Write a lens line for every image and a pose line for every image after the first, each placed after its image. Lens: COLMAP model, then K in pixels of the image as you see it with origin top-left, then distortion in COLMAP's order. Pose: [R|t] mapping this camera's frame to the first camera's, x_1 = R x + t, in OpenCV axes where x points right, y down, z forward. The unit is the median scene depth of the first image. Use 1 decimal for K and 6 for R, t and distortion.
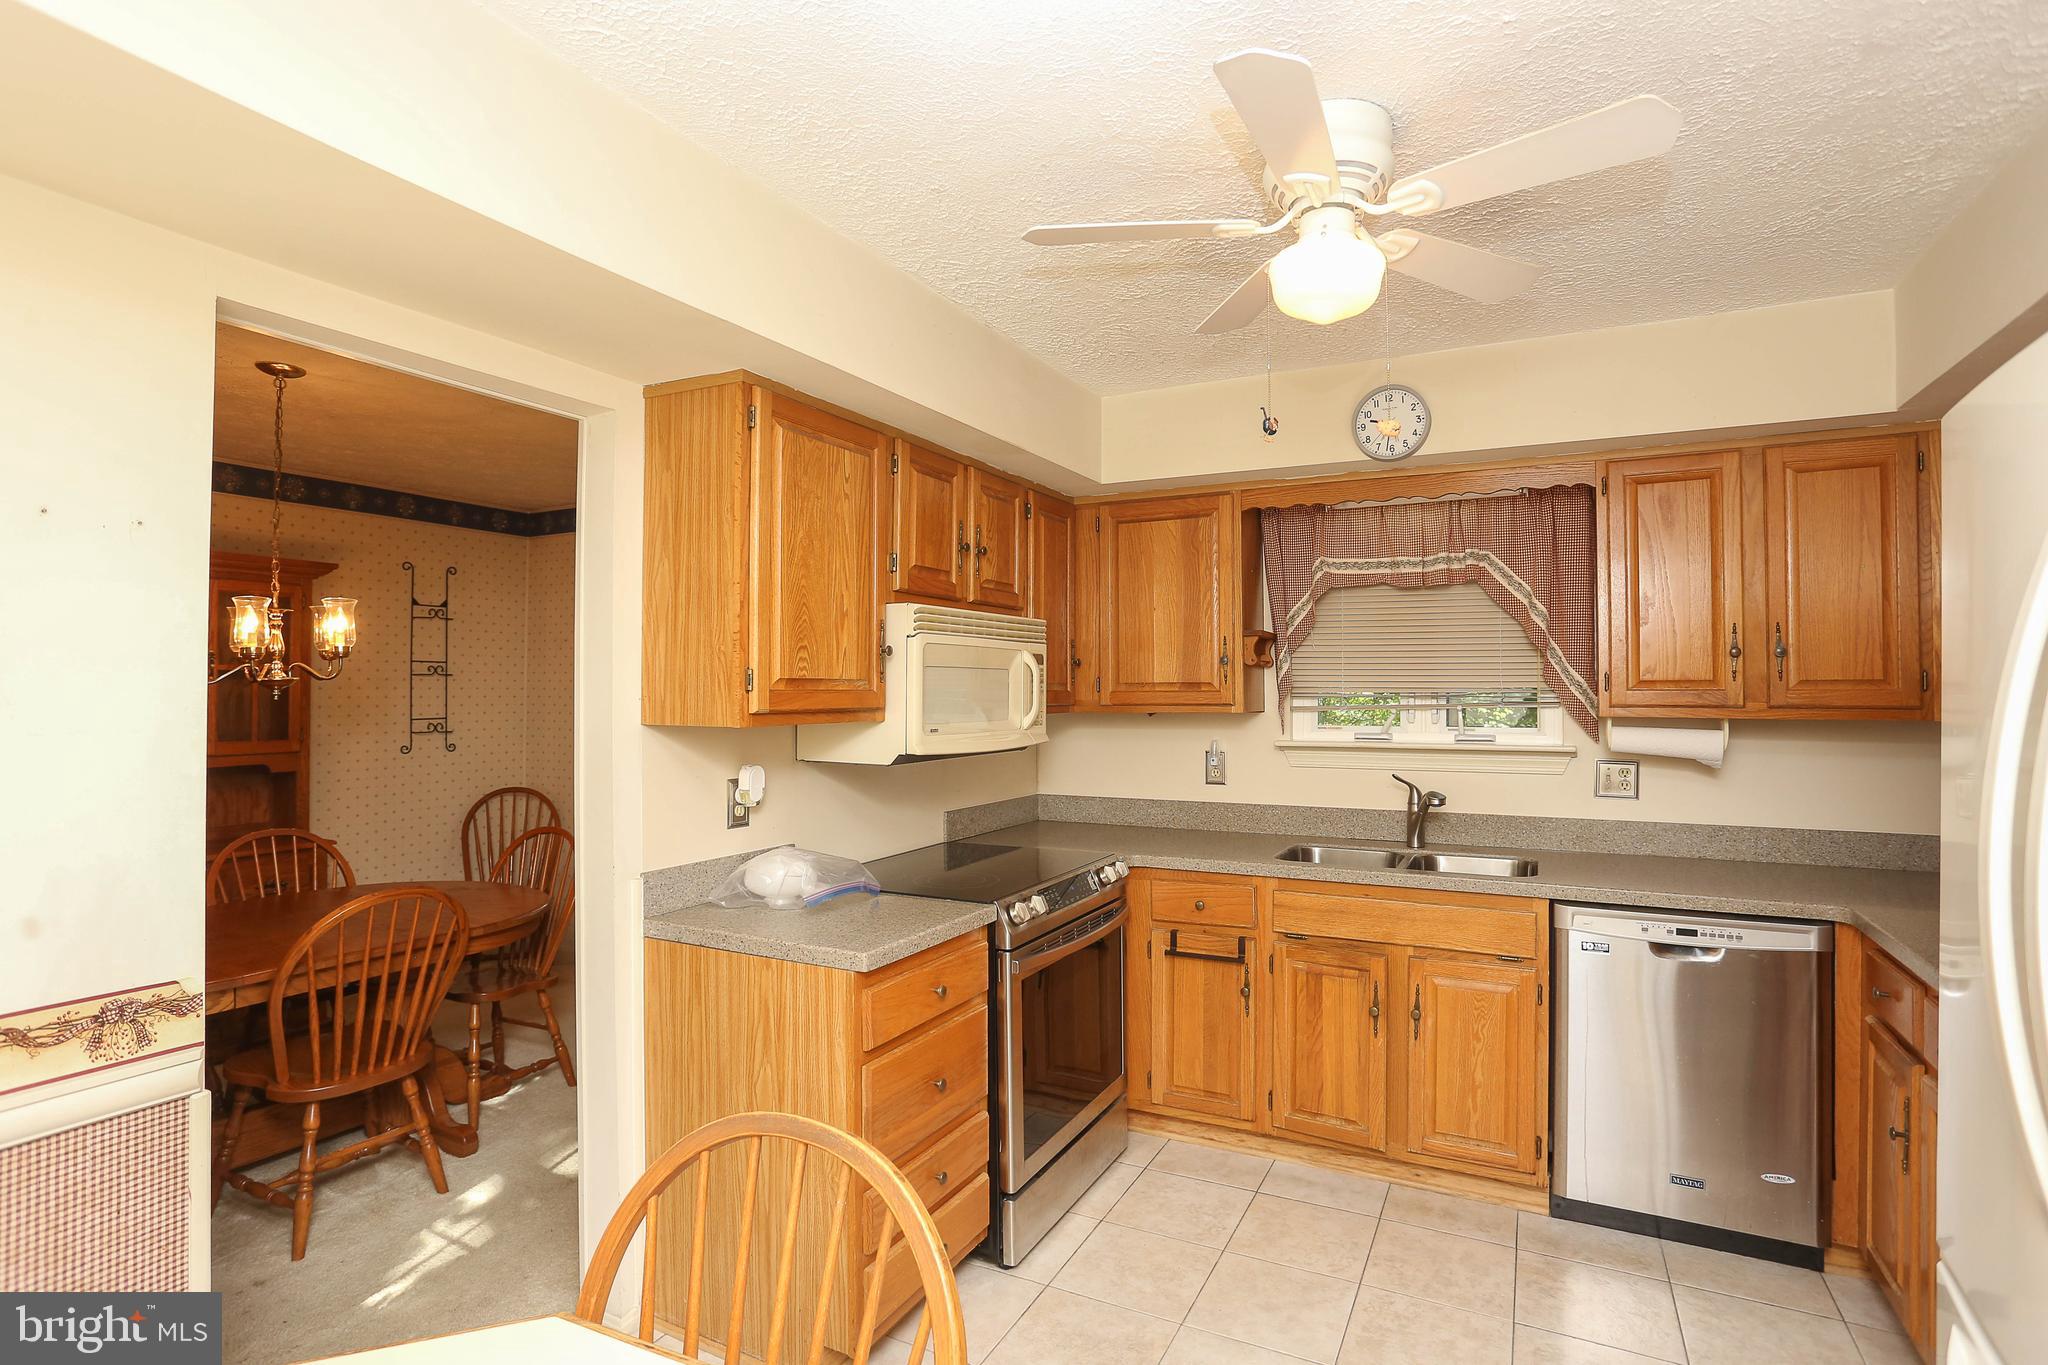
lens RADIAL K [[1033.2, 0, 1024.0], [0, 1033.2, 682.5], [0, 0, 1]] dist [-0.014732, 0.001229]
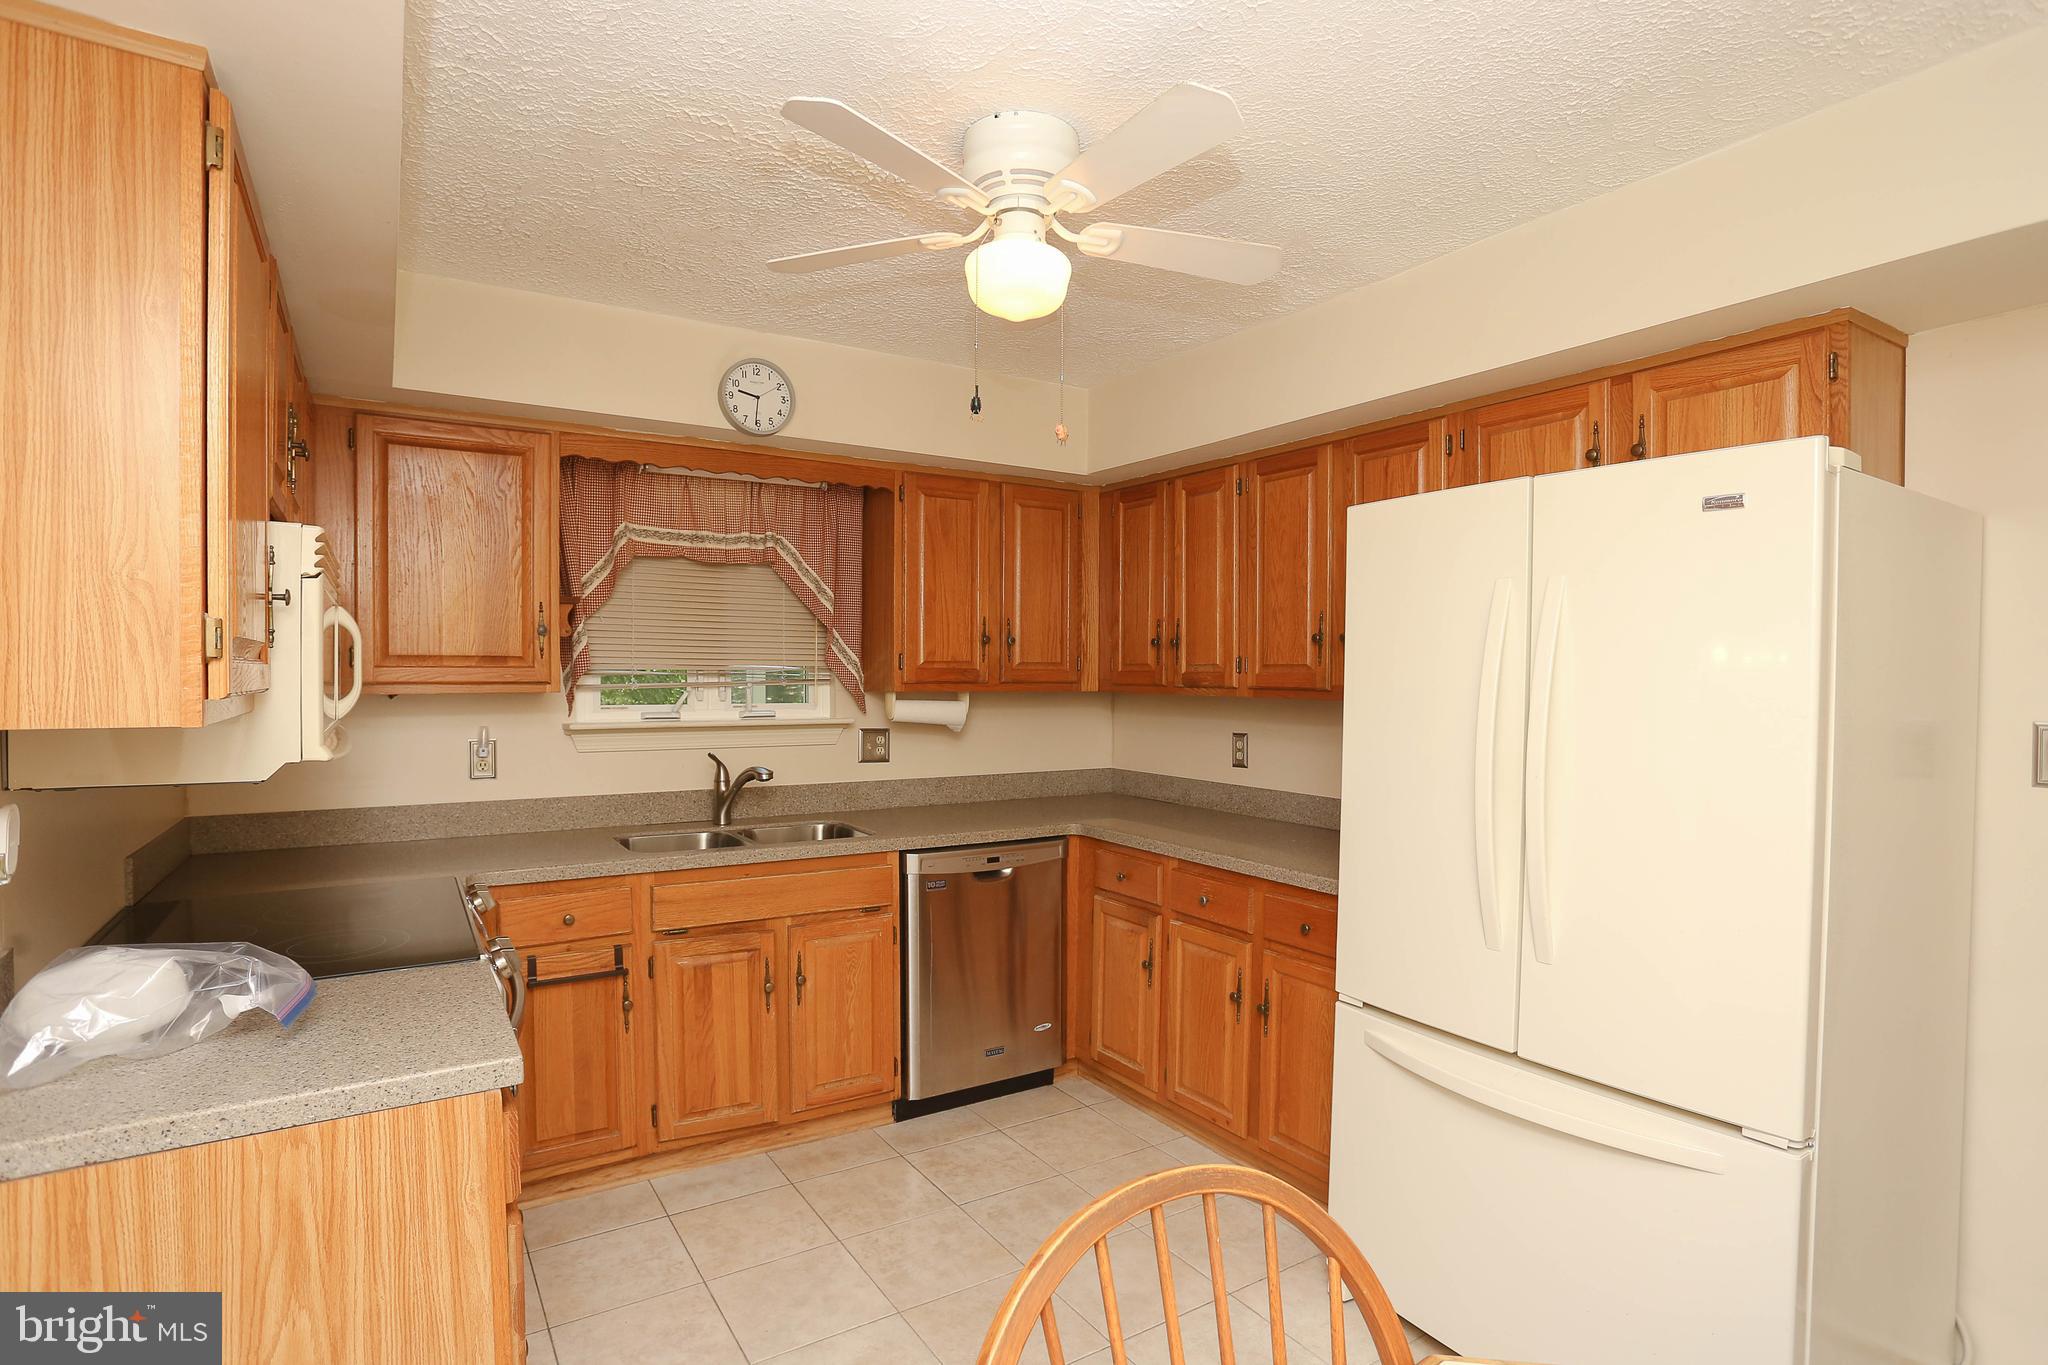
lens RADIAL K [[1037.3, 0, 1023.7], [0, 1037.3, 697.9], [0, 0, 1]] dist [-0.075318, 0.056639]
pose [[0.515609, -0.015045, 0.856692, -0.359213], [-0.012020, 0.999620, 0.024789, 0.009553], [-0.856740, -0.023079, 0.515232, 0.262813]]
